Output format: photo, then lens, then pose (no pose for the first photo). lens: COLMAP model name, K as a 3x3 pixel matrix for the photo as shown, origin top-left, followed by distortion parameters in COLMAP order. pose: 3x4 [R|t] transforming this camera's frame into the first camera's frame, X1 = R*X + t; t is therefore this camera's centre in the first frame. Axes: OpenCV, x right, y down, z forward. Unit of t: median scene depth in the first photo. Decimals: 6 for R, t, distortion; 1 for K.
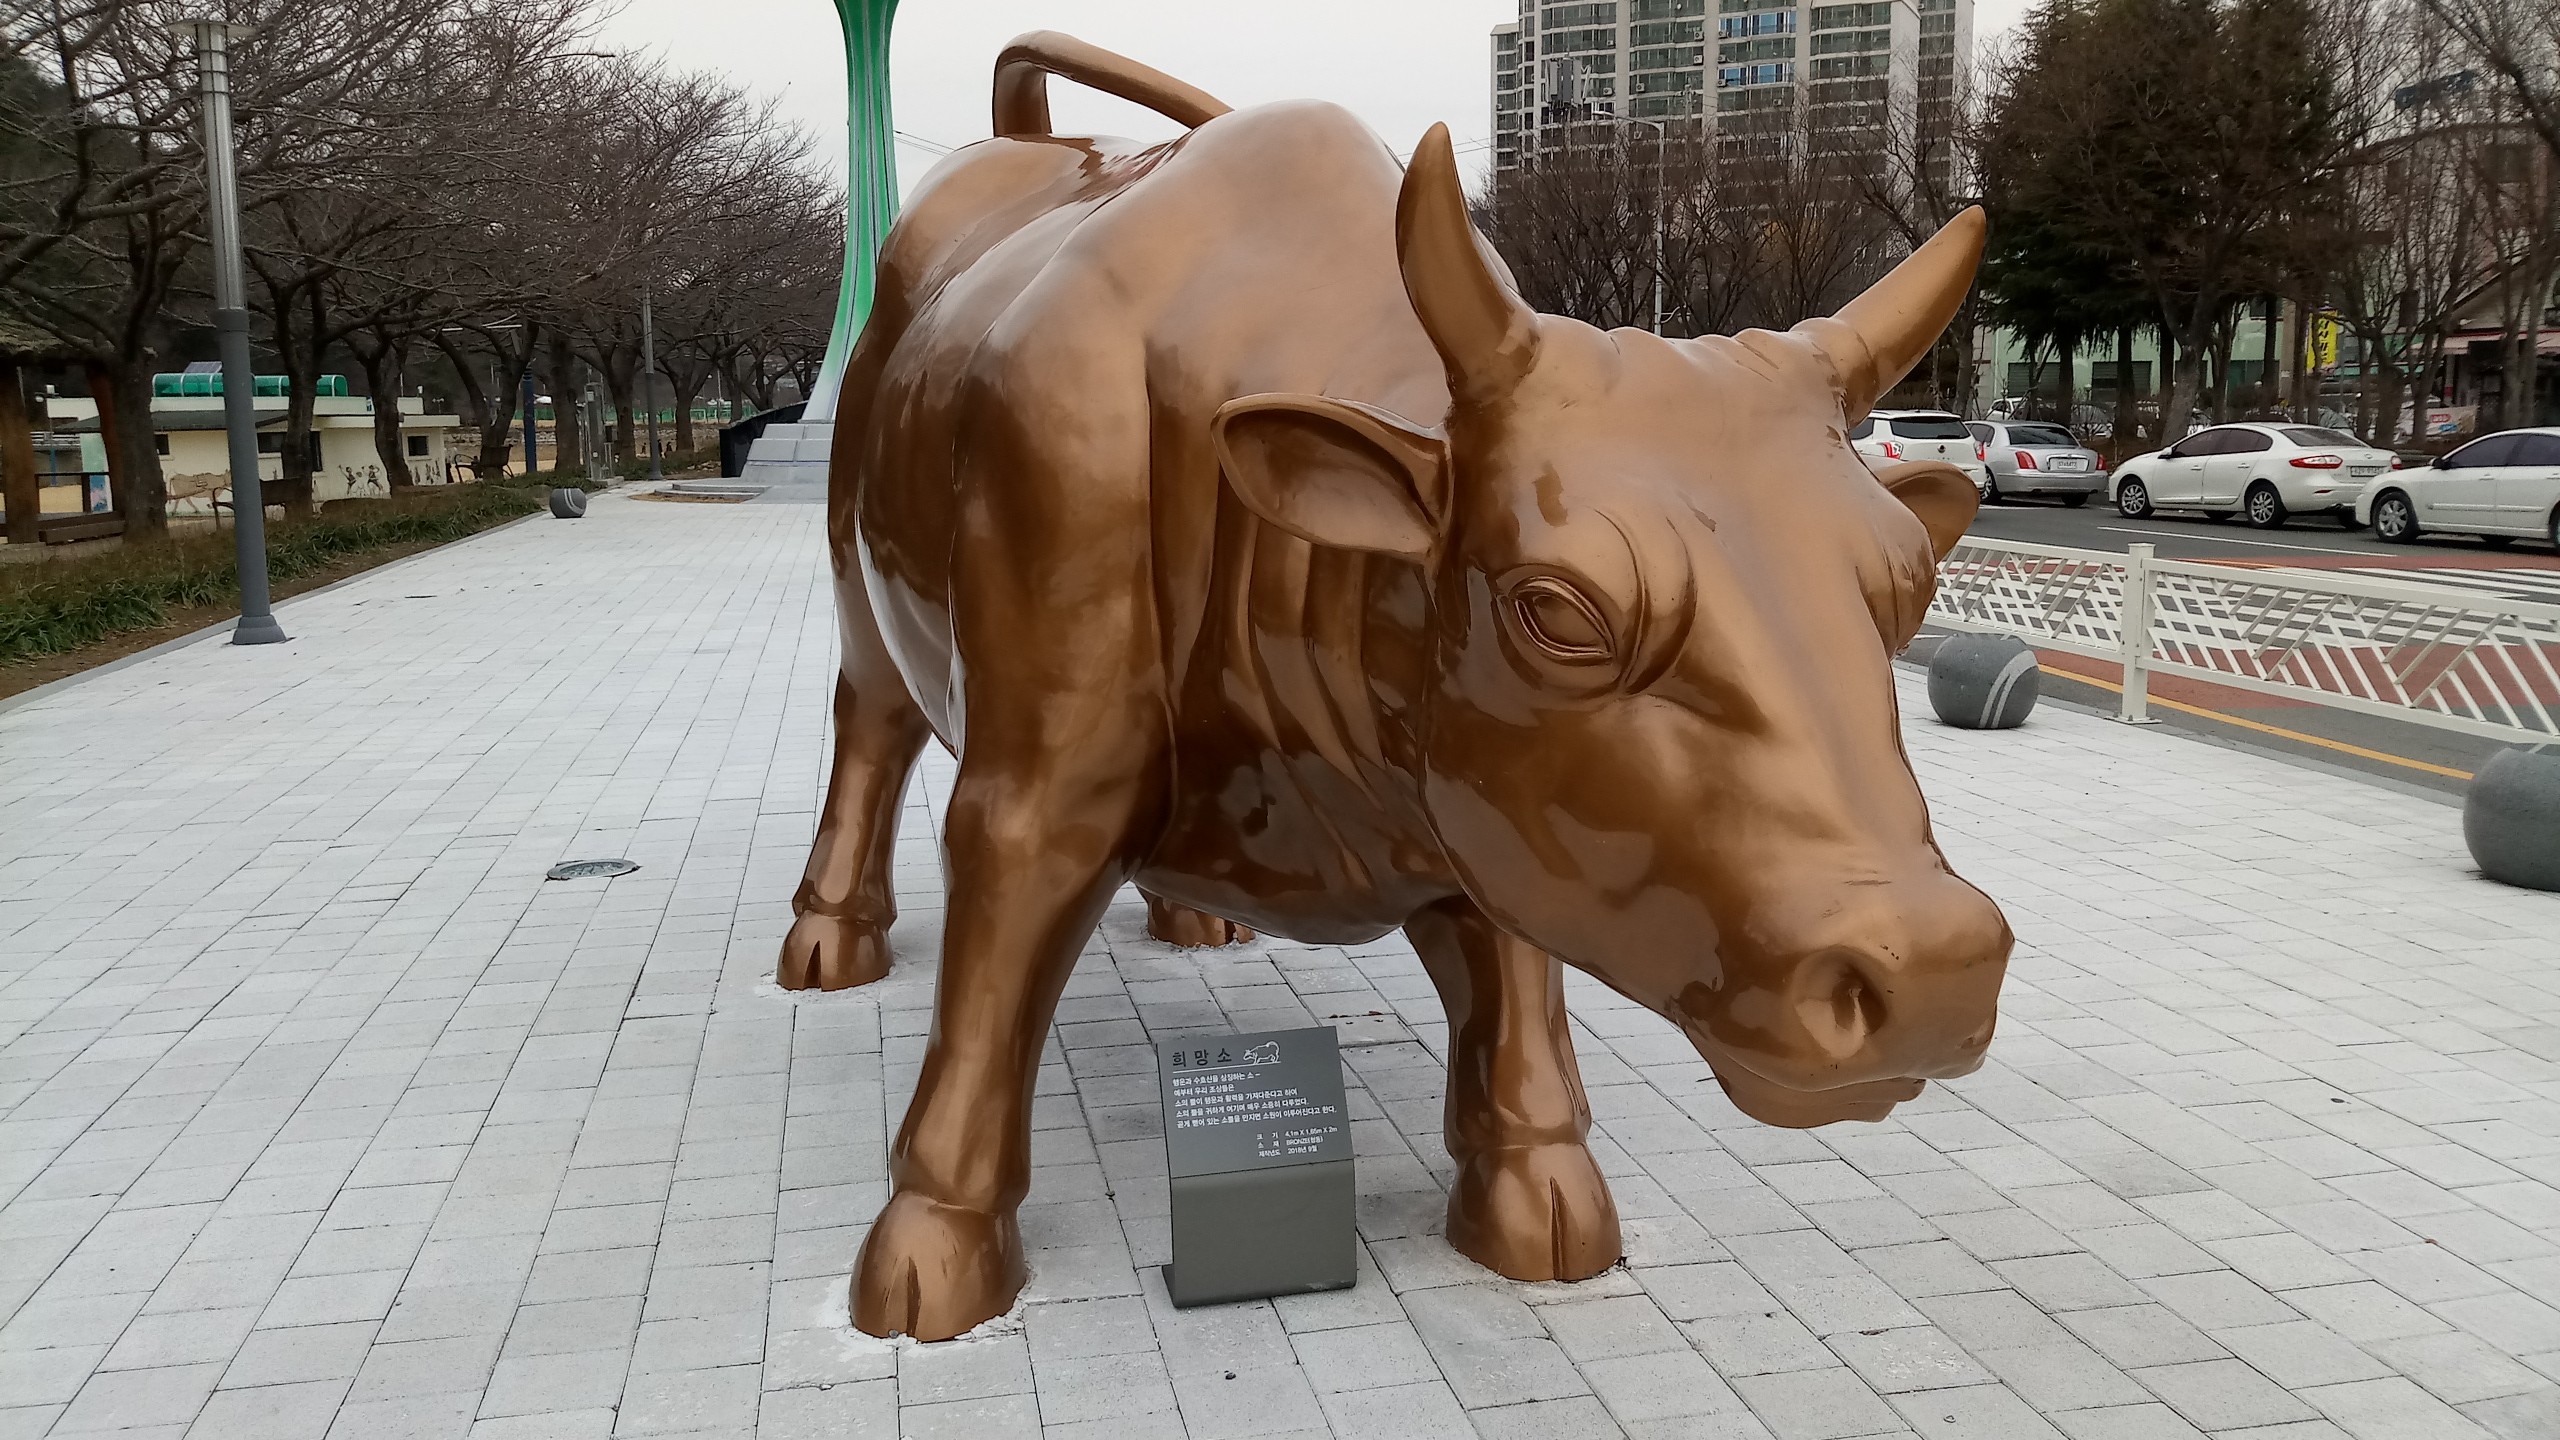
lens RADIAL K [[1967.8, 0, 1280.0], [0, 1967.8, 720.0], [0, 0, 1]] dist [0.013587, -0.000450]
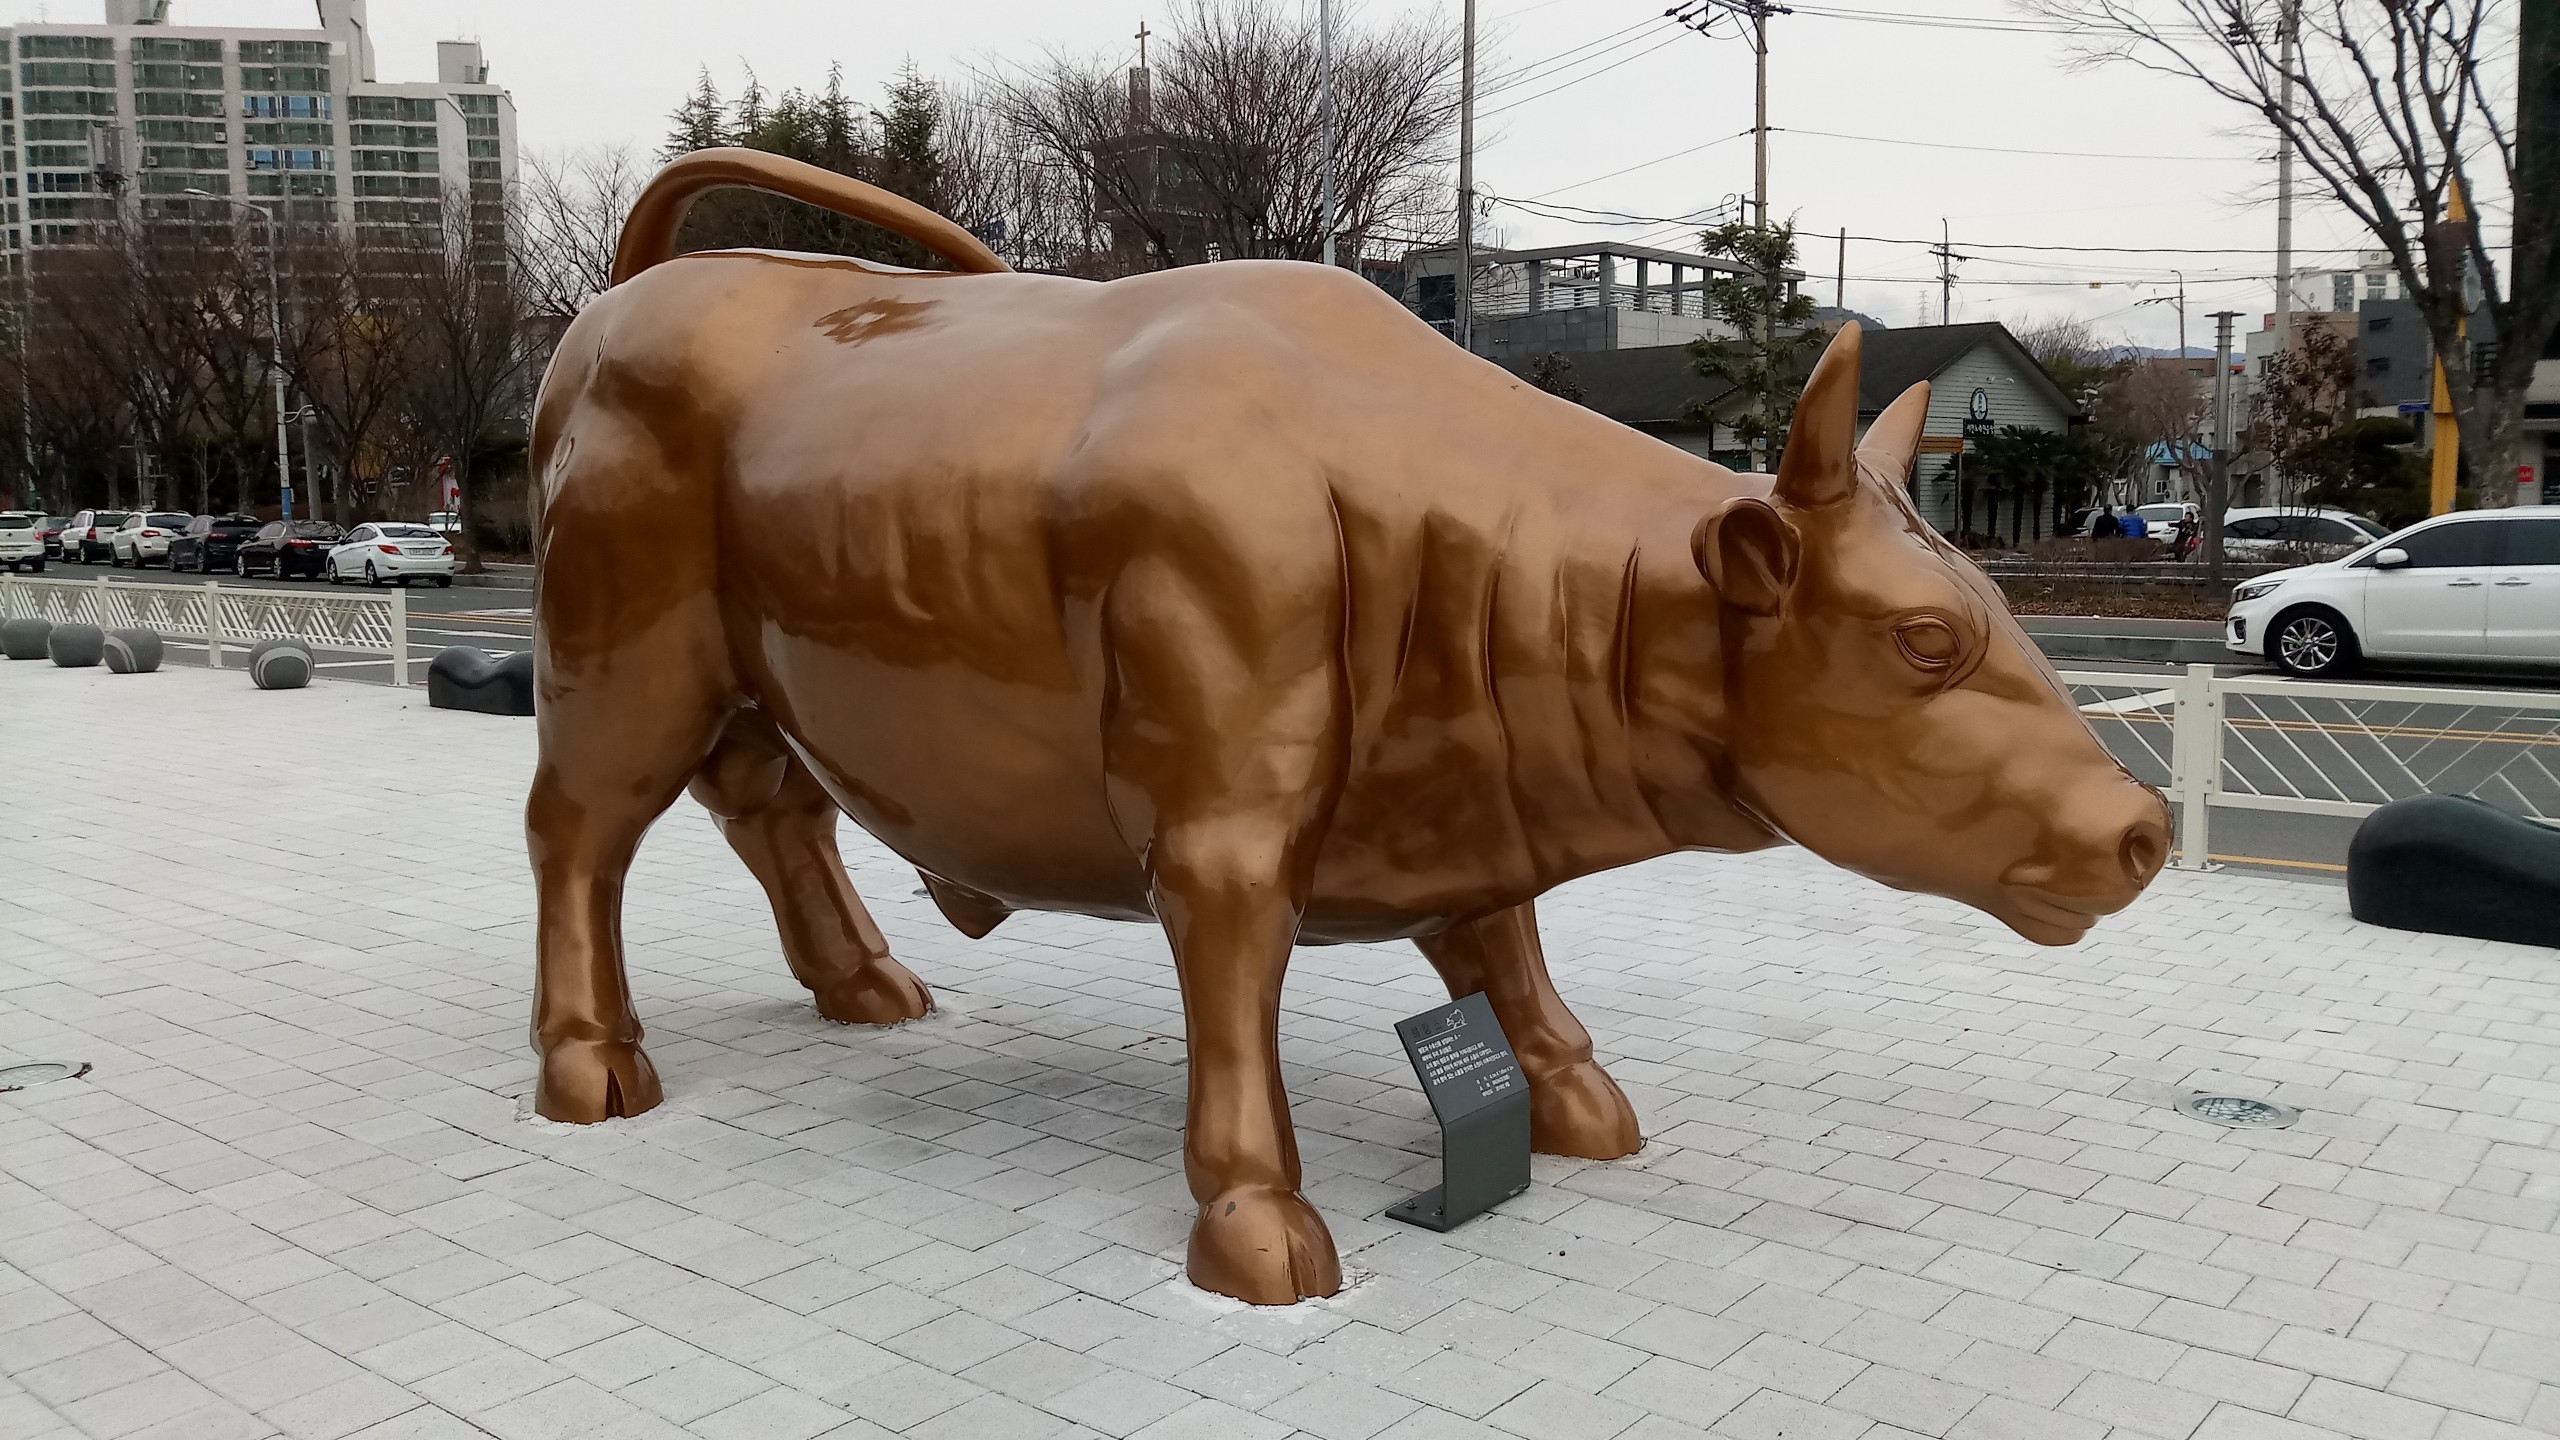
lens RADIAL K [[1967.8, 0, 1280.0], [0, 1967.8, 720.0], [0, 0, 1]] dist [0.013587, -0.000450]
pose [[0.791472, -0.064337, 0.607809, -0.825655], [0.096799, 0.995088, -0.020719, -0.005633], [-0.603491, 0.075234, 0.793813, 0.052155]]
